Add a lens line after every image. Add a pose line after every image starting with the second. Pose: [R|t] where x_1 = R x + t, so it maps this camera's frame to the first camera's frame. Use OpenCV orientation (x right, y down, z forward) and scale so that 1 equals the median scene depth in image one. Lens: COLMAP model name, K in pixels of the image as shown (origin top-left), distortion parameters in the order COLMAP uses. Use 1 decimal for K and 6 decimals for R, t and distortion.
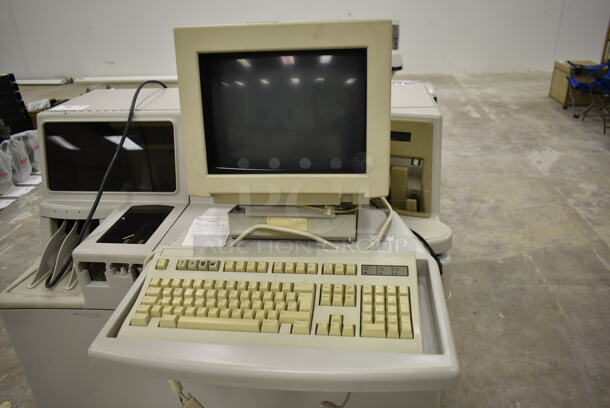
lens RADIAL K [[465.6, 0, 305.0], [0, 465.6, 204.0], [0, 0, 1]] dist [-0.011687, -0.007032]
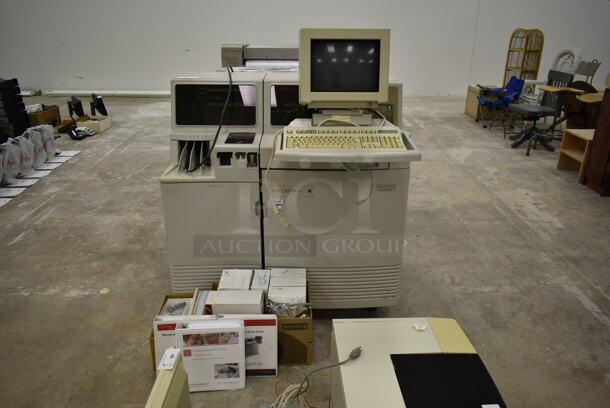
lens RADIAL K [[470.5, 0, 305.0], [0, 470.5, 204.0], [0, 0, 1]] dist [-0.010614, -0.005086]
pose [[0.990043, -0.002755, 0.140736, -0.145535], [0.011910, 0.997863, -0.064249, 0.163664], [-0.140259, 0.065285, 0.987960, -0.321619]]
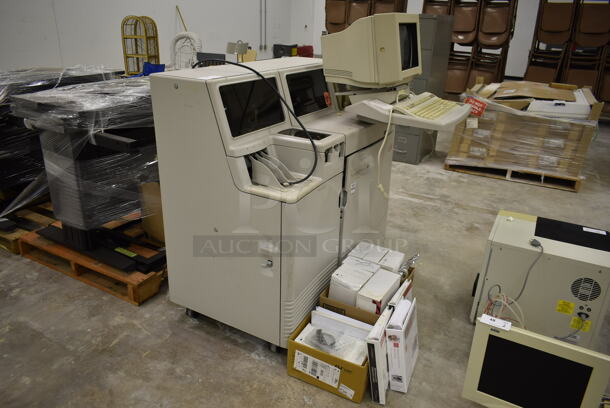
lens RADIAL K [[470.5, 0, 305.0], [0, 470.5, 204.0], [0, 0, 1]] dist [-0.010614, -0.005086]
pose [[0.386896, -0.298525, 0.872465, -0.737705], [0.360157, 0.919917, 0.155049, 0.005334], [-0.848881, 0.254236, 0.463428, 0.111029]]
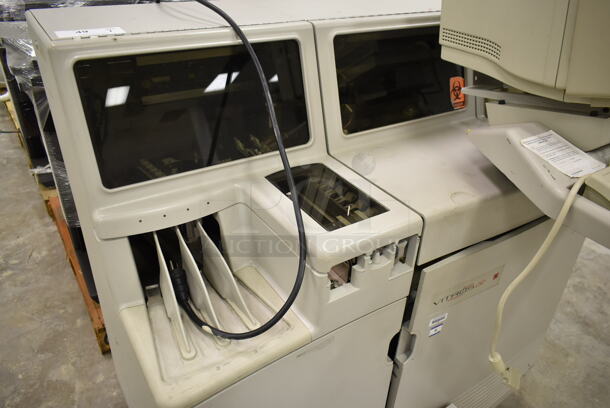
lens RADIAL K [[462.8, 0, 304.6], [0, 462.8, 214.2], [0, 0, 1]] dist [0.001181, -0.000411]
pose [[0.764075, -0.285260, 0.578633, -0.306153], [0.214119, 0.958220, 0.189651, -0.023634], [-0.608558, -0.021011, 0.793231, 0.186377]]
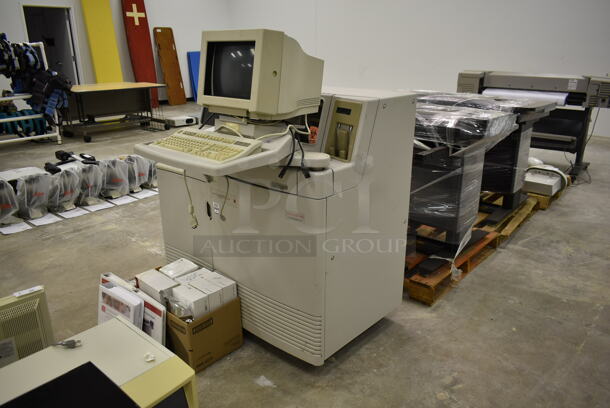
lens RADIAL K [[465.6, 0, 305.0], [0, 465.6, 204.0], [0, 0, 1]] dist [-0.011687, -0.007032]
pose [[0.806724, 0.228218, -0.545080, 0.395480], [-0.285936, 0.957994, -0.022089, 0.090371], [0.517143, 0.173678, 0.838093, -0.139077]]
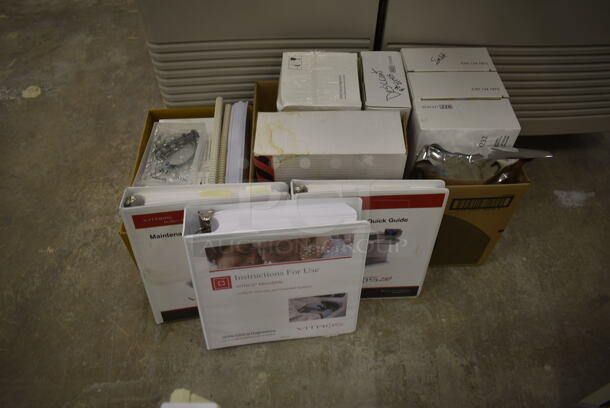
lens RADIAL K [[465.6, 0, 305.0], [0, 465.6, 204.0], [0, 0, 1]] dist [-0.011687, -0.007032]
pose [[0.989730, -0.074503, 0.121998, -0.196795], [0.017434, 0.909982, 0.414280, 0.183697], [-0.141881, -0.407899, 0.901936, 0.125305]]
